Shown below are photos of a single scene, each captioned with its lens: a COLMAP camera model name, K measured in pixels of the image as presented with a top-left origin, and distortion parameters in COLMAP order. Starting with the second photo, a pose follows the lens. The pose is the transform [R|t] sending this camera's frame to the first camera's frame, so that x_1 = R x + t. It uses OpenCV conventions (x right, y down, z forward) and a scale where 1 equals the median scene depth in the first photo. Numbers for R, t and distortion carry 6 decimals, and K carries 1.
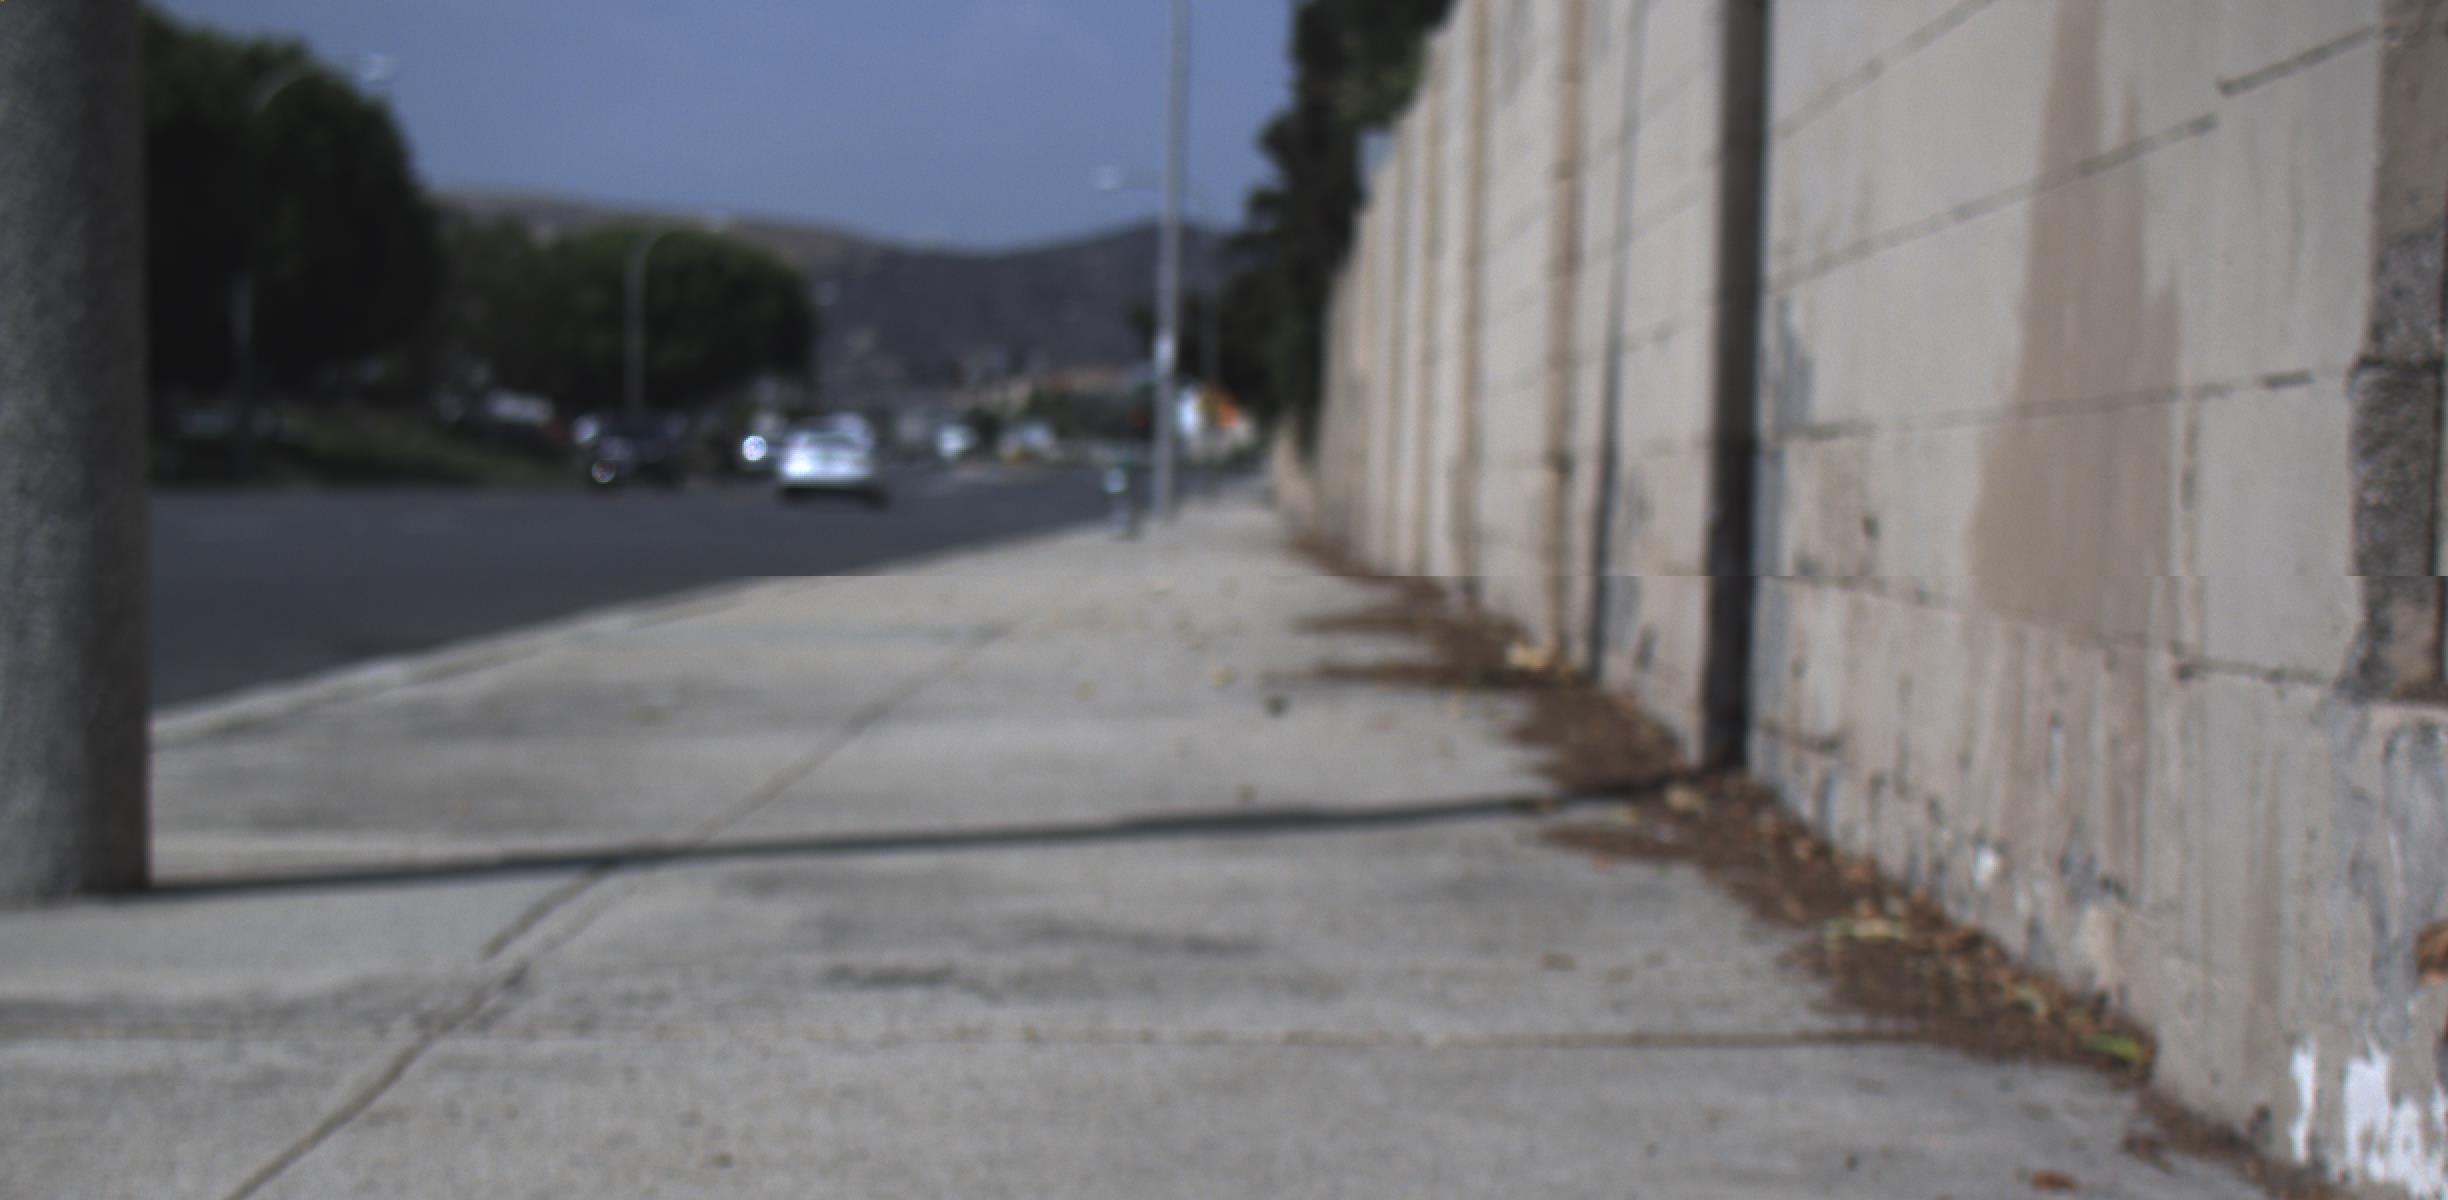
lens RADIAL K [[4791.7, 0, 1223.9], [0, 4791.7, 966.2], [0, 0, 1]] dist [-0.128483, 1.428515]
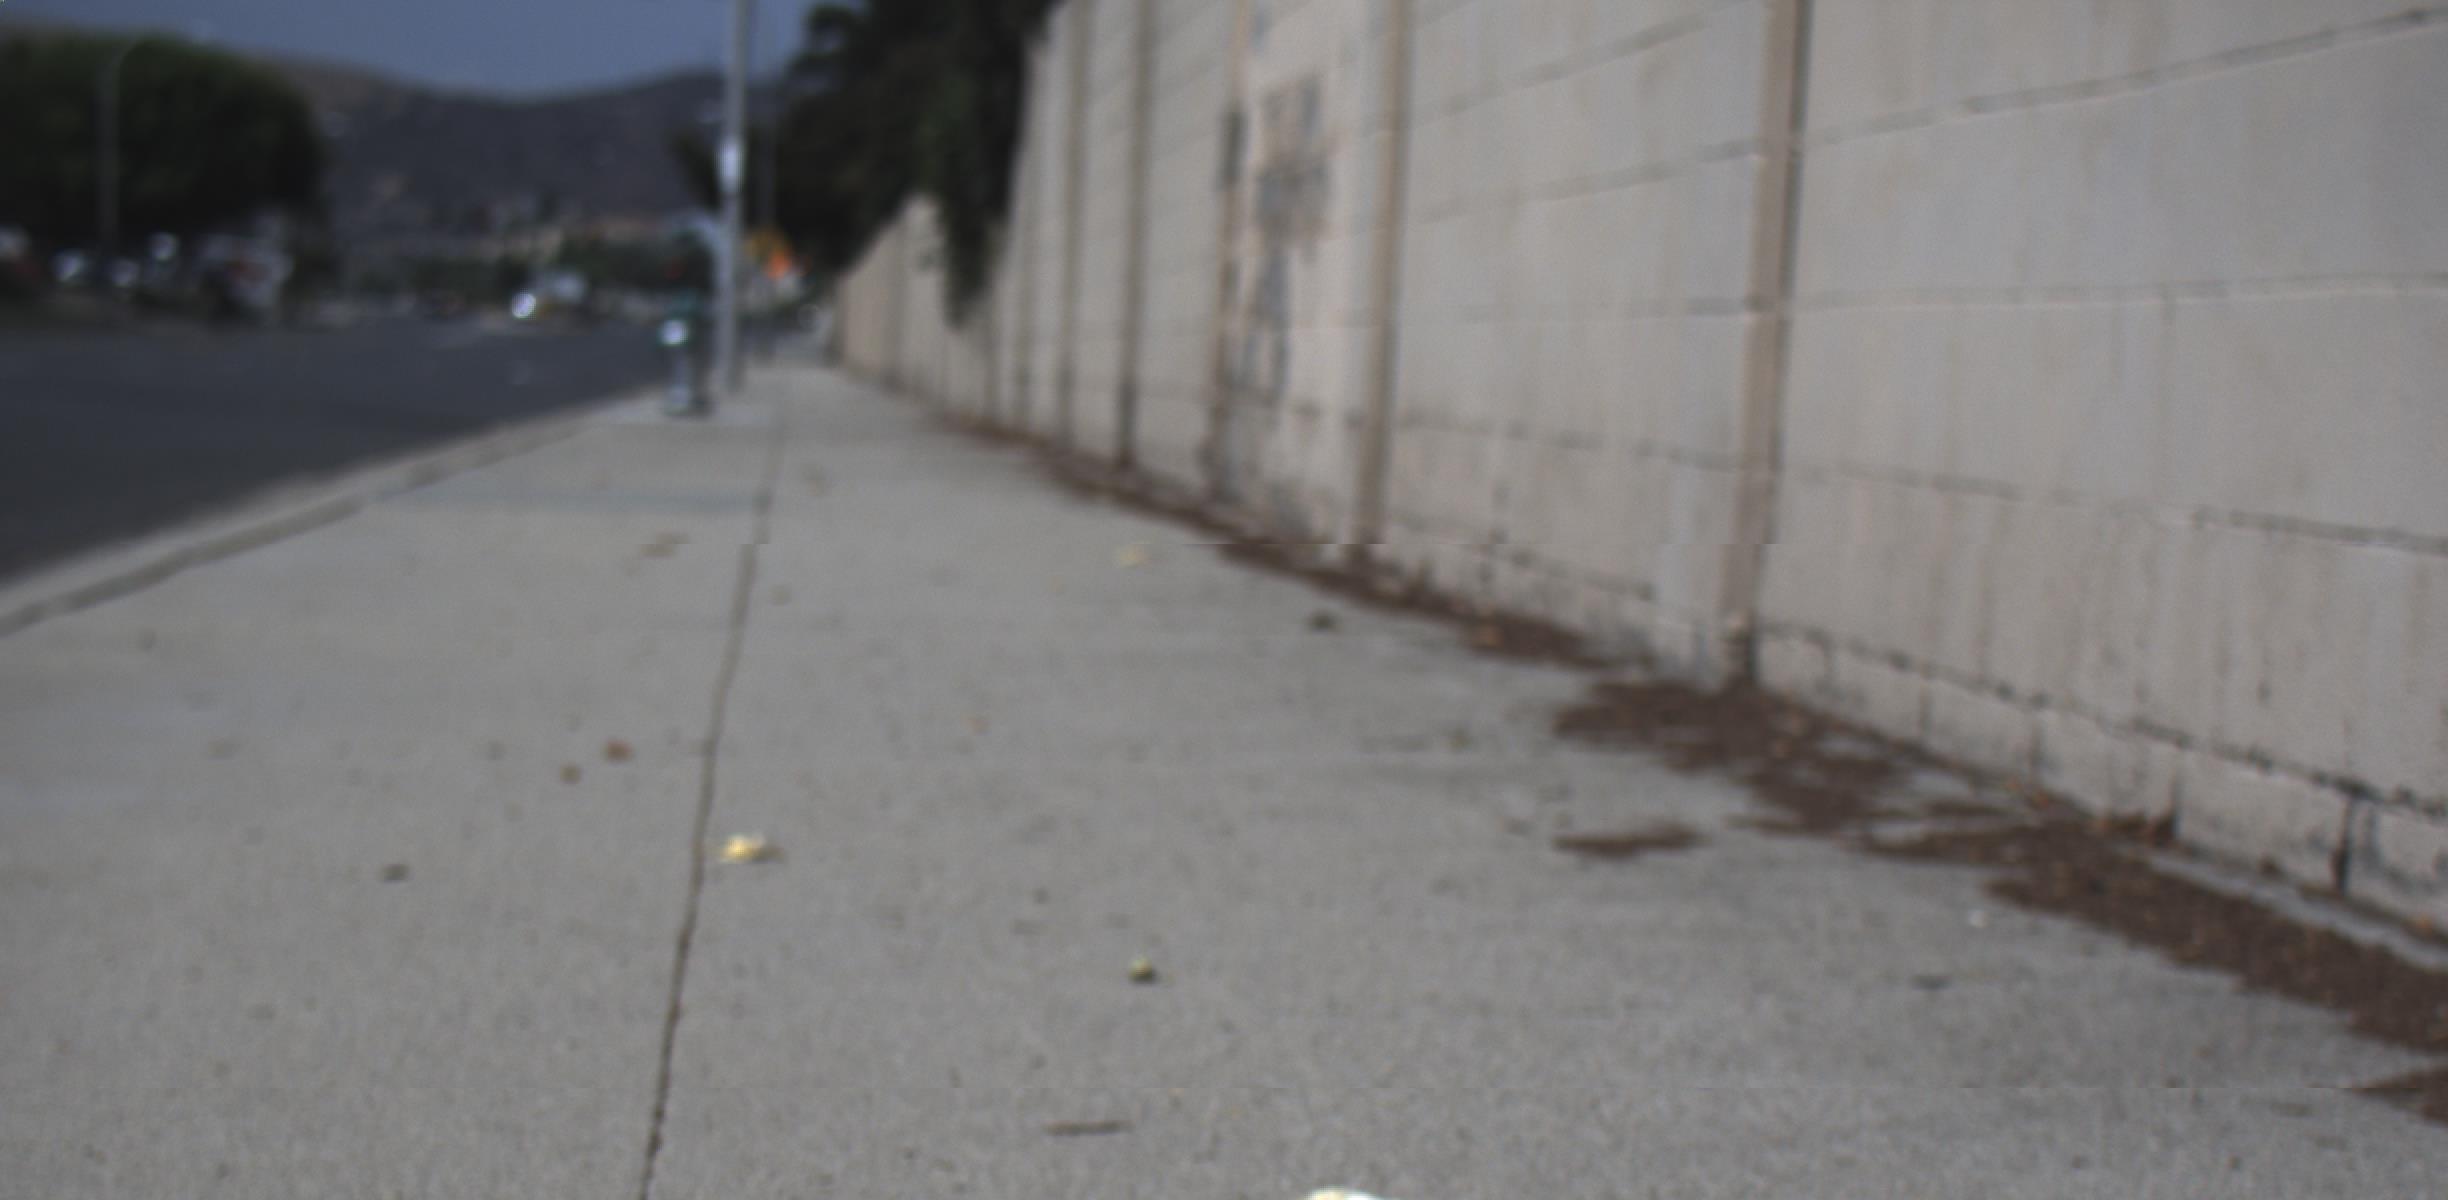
lens RADIAL K [[4791.7, 0, 1223.9], [0, 4791.7, 966.2], [0, 0, 1]] dist [-0.128483, 1.428515]
pose [[0.995188, 0.007072, 0.097727, -0.004494], [-0.009894, 0.999547, 0.028415, -0.014637], [-0.097481, -0.029246, 0.994808, 0.140058]]
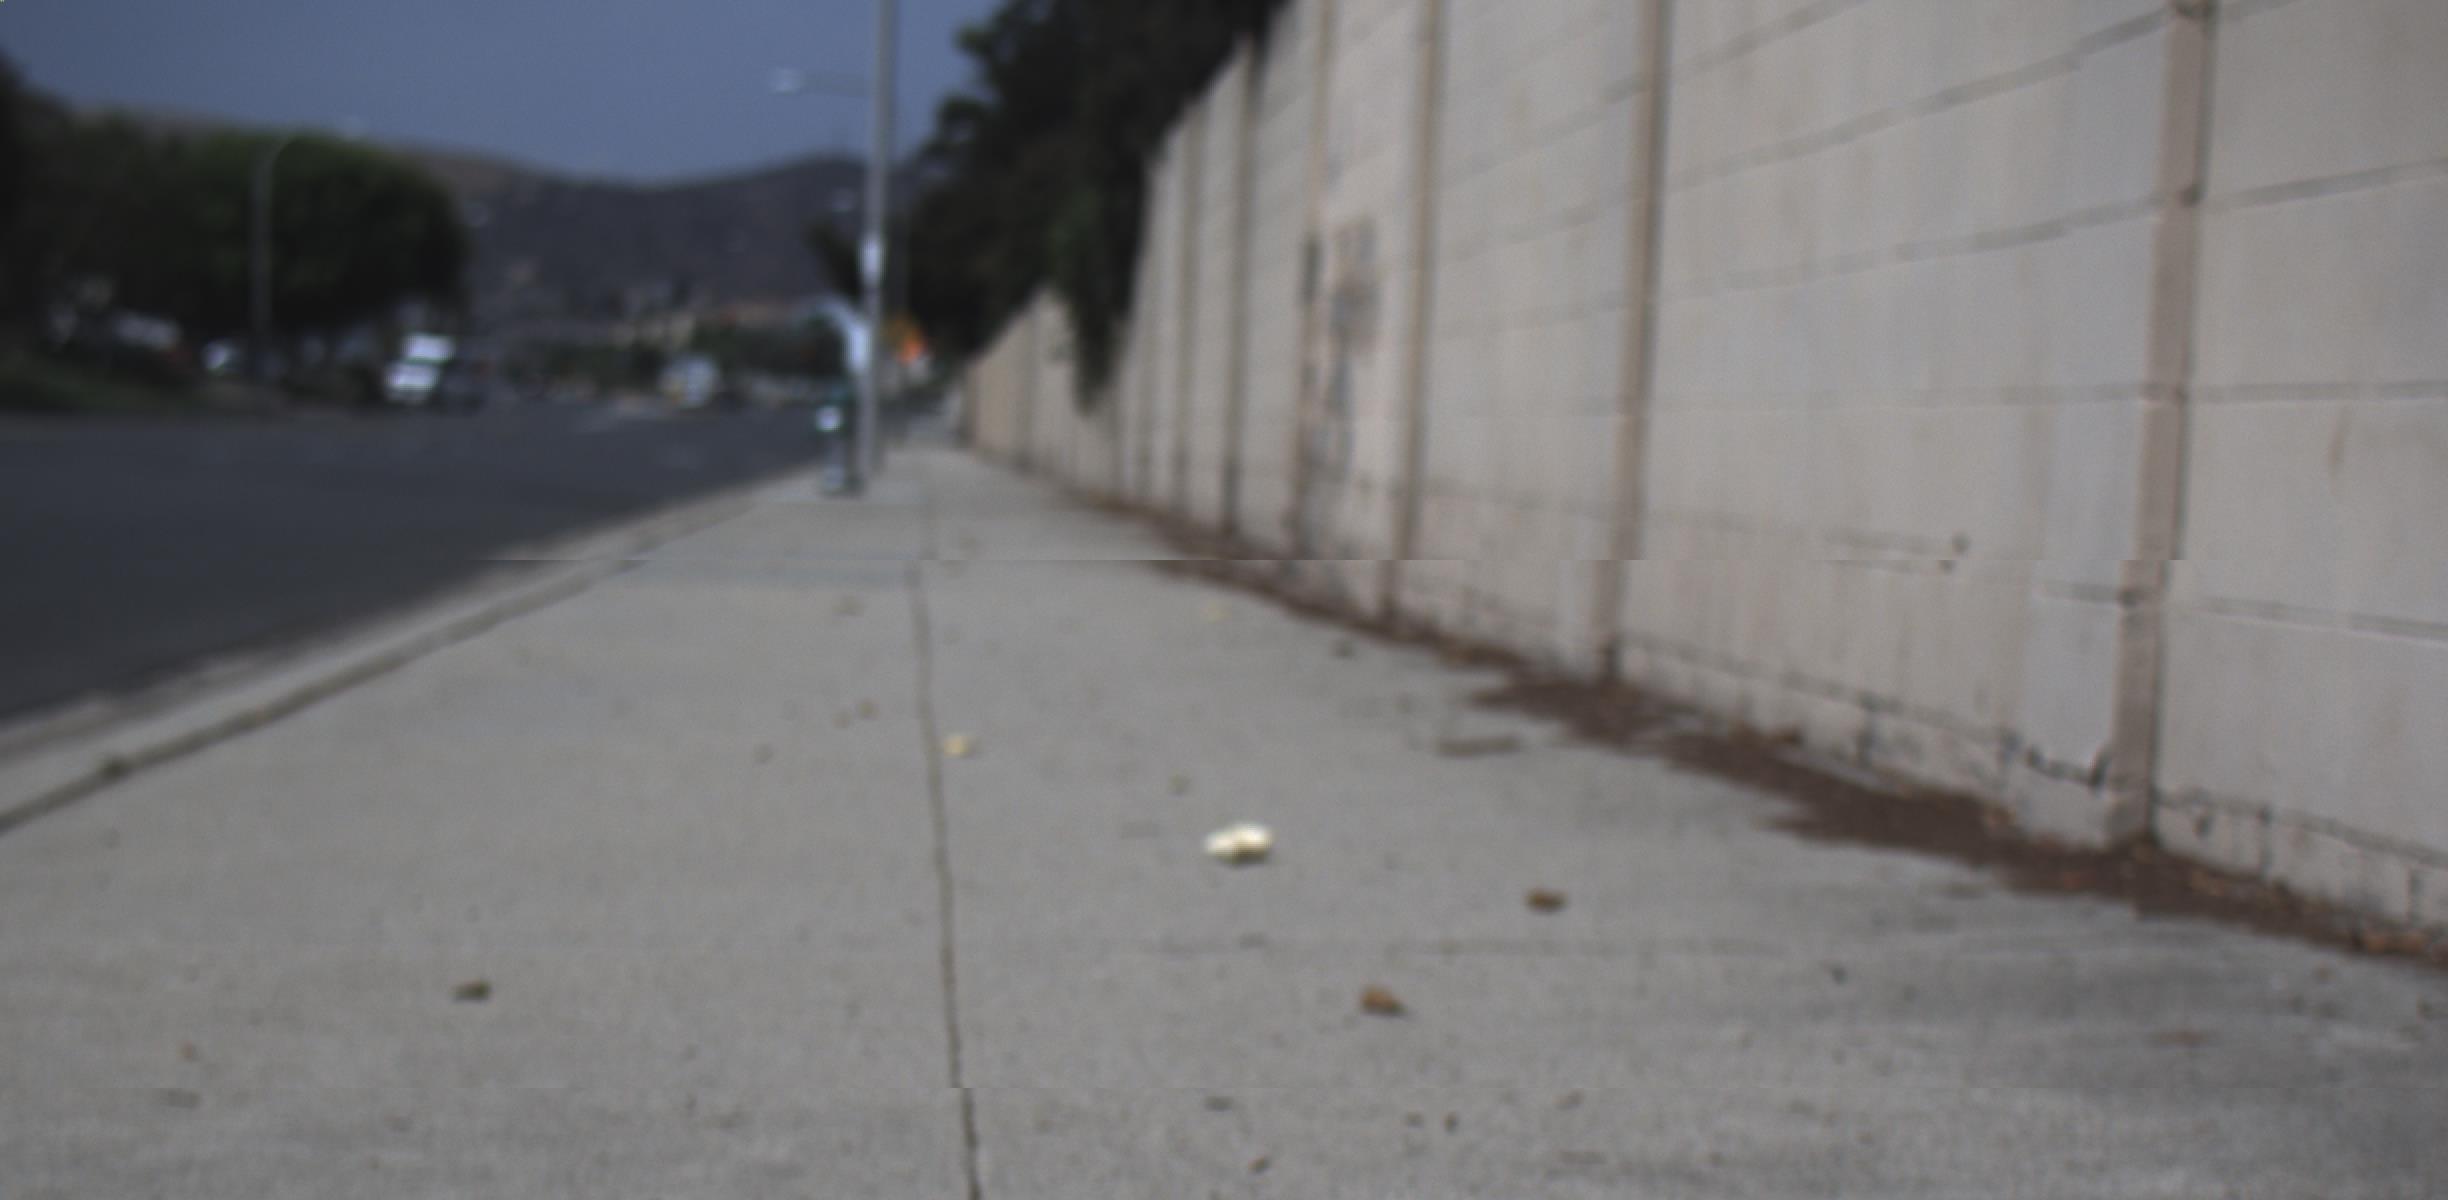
lens RADIAL K [[4791.7, 0, 1223.9], [0, 4791.7, 966.2], [0, 0, 1]] dist [-0.128483, 1.428515]
pose [[0.997469, 0.005929, 0.070859, -0.005666], [-0.006809, 0.999903, 0.012183, -0.012117], [-0.070780, -0.012635, 0.997412, 0.113210]]
